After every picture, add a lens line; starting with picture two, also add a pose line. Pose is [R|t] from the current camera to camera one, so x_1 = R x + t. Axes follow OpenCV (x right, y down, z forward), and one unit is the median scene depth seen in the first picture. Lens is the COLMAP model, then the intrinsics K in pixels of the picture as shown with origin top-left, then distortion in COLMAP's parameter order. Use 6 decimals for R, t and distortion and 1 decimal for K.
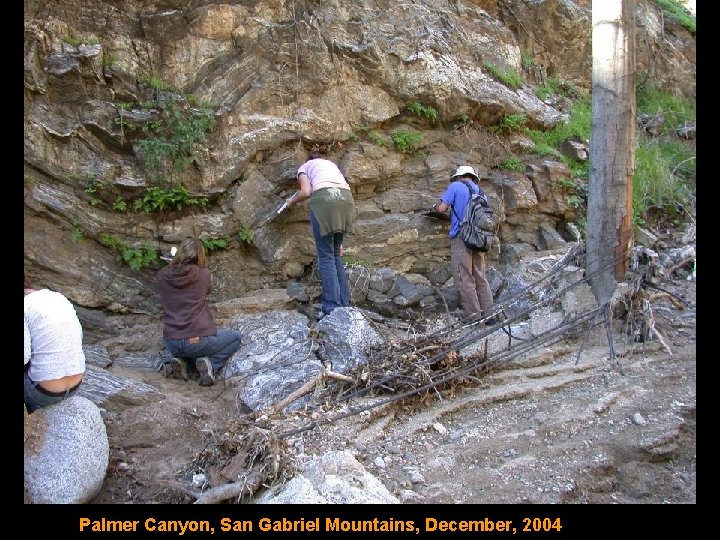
lens RADIAL K [[787.9, 0, 360.0], [0, 787.9, 270.0], [0, 0, 1]] dist [-0.152957, 0.047920]
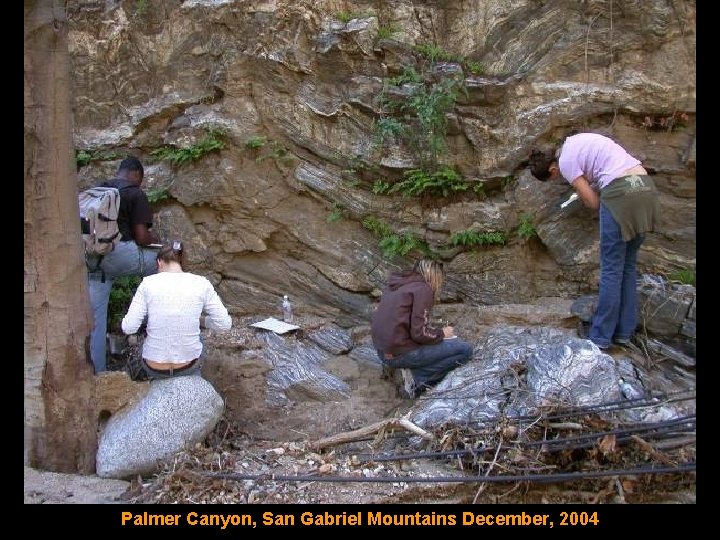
lens RADIAL K [[787.9, 0, 360.0], [0, 787.9, 270.0], [0, 0, 1]] dist [-0.152957, 0.047920]
pose [[0.622785, 0.129079, -0.771672, 0.407589], [-0.082464, 0.991633, 0.099319, -0.074282], [0.778035, 0.001780, 0.628218, 0.366313]]
